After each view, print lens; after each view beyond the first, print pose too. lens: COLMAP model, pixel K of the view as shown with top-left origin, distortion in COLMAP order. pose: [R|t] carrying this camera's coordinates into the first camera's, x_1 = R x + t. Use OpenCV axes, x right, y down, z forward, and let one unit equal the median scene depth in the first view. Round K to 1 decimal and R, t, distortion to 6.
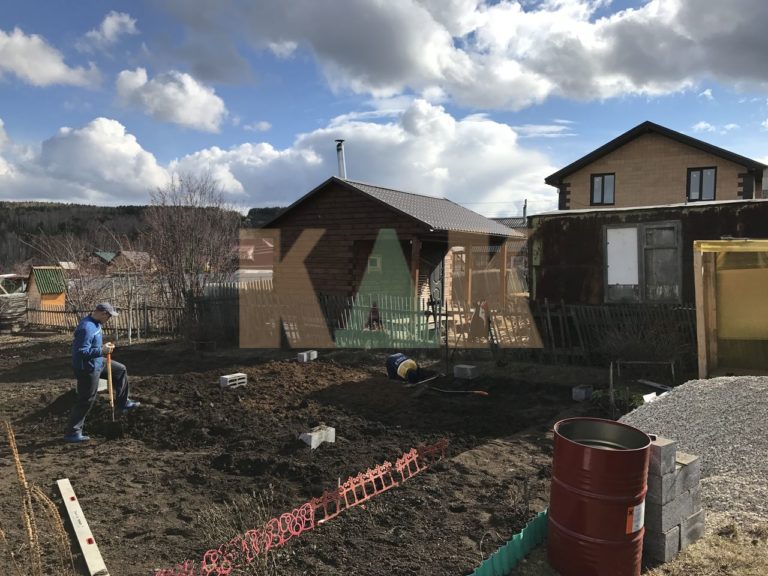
lens RADIAL K [[628.4, 0, 384.7], [0, 628.4, 282.2], [0, 0, 1]] dist [0.033516, -0.035116]
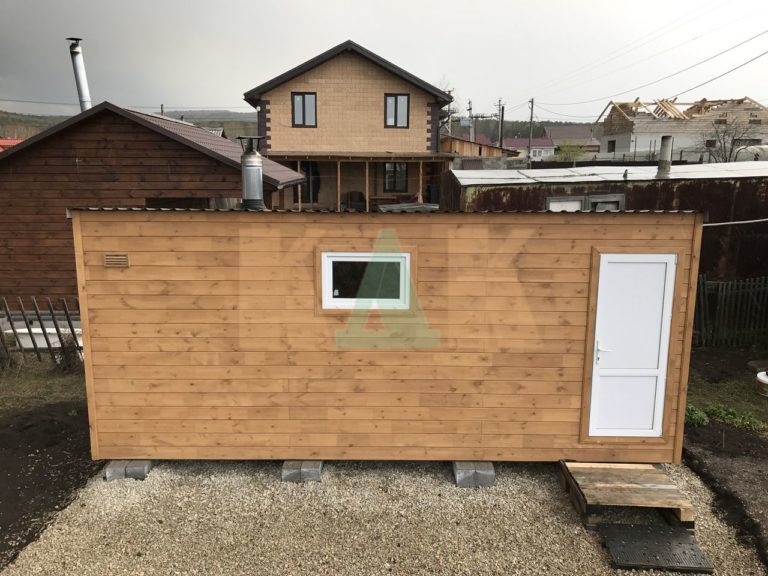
lens RADIAL K [[628.4, 0, 382.5], [0, 628.4, 284.9], [0, 0, 1]] dist [0.033516, -0.035116]
pose [[0.810354, -0.116352, 0.574273, -0.250263], [0.023117, 0.985671, 0.167085, -0.082706], [-0.585485, -0.122122, 0.801432, 0.271871]]
